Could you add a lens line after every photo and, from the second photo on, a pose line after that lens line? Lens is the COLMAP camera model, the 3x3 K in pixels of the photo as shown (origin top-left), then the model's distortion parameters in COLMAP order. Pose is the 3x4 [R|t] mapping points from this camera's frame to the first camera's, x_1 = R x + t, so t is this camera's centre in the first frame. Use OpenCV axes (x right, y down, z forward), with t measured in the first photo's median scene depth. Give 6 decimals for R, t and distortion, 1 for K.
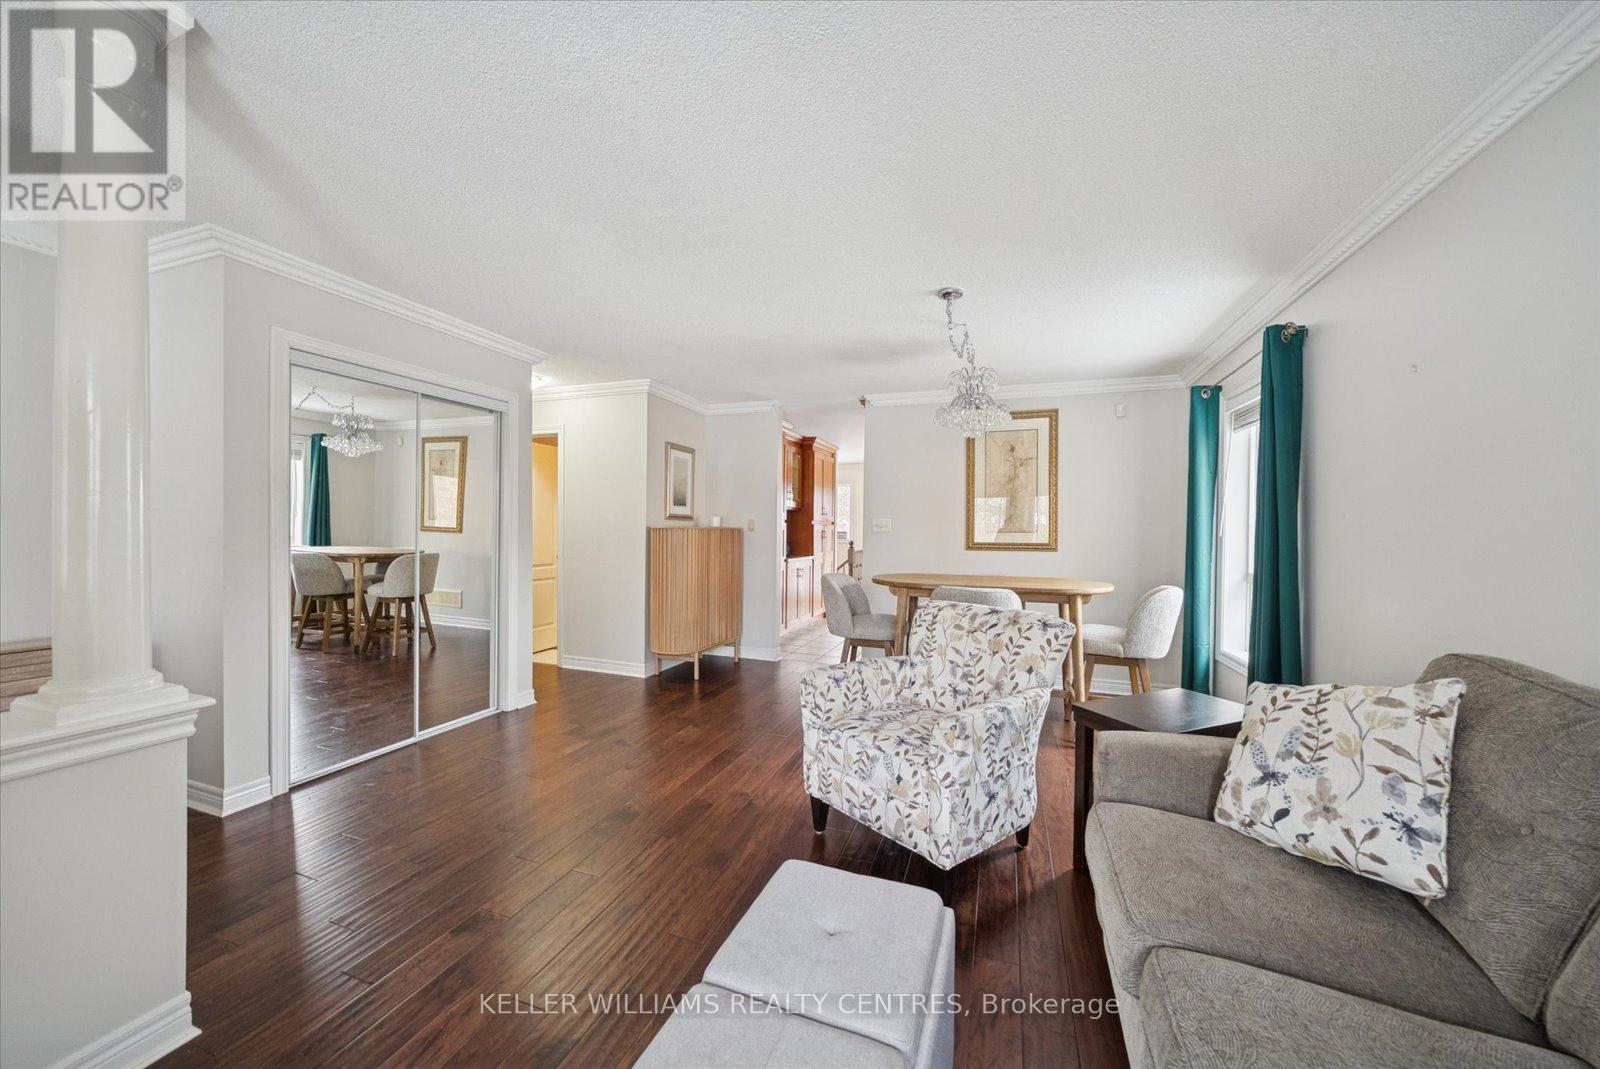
lens RADIAL K [[569.6, 0, 799.7], [0, 569.6, 533.6], [0, 0, 1]] dist [-0.001992, -0.000398]
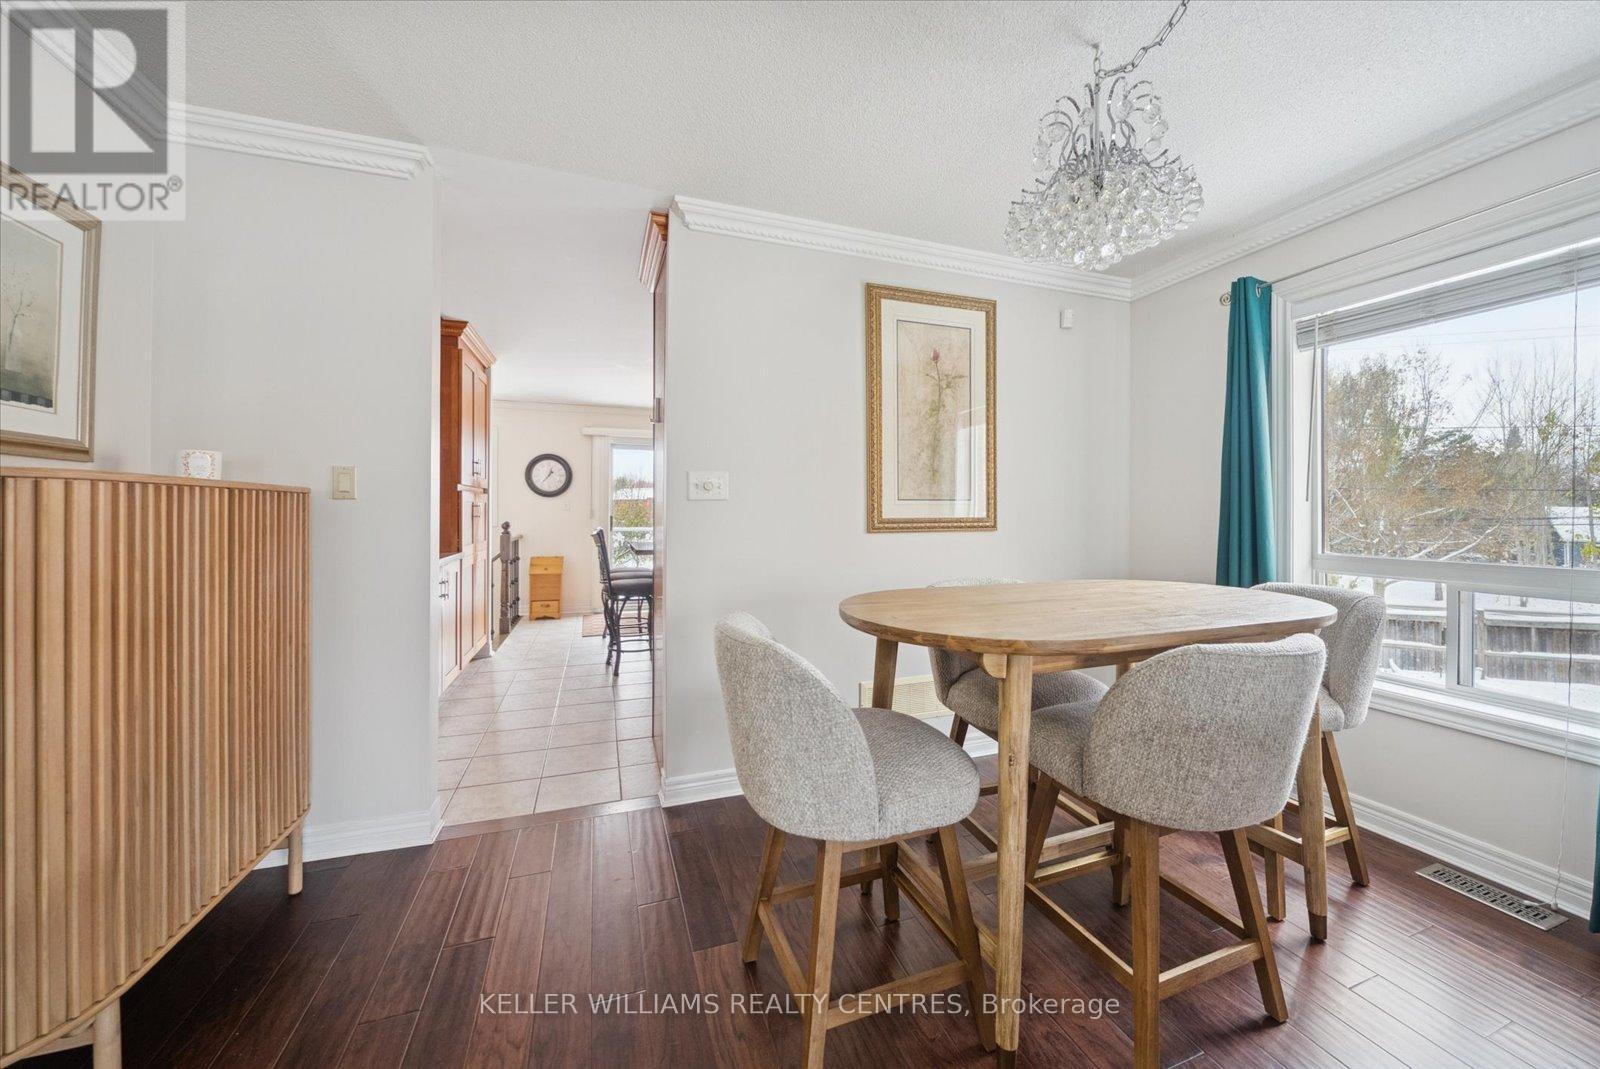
lens RADIAL K [[569.6, 0, 793.0], [0, 569.6, 510.7], [0, 0, 1]] dist [-0.001992, -0.000398]
pose [[0.776457, -0.007223, 0.630129, -0.099639], [0.008922, 0.999960, 0.000468, 0.006447], [-0.630107, 0.005259, 0.776491, 0.595476]]
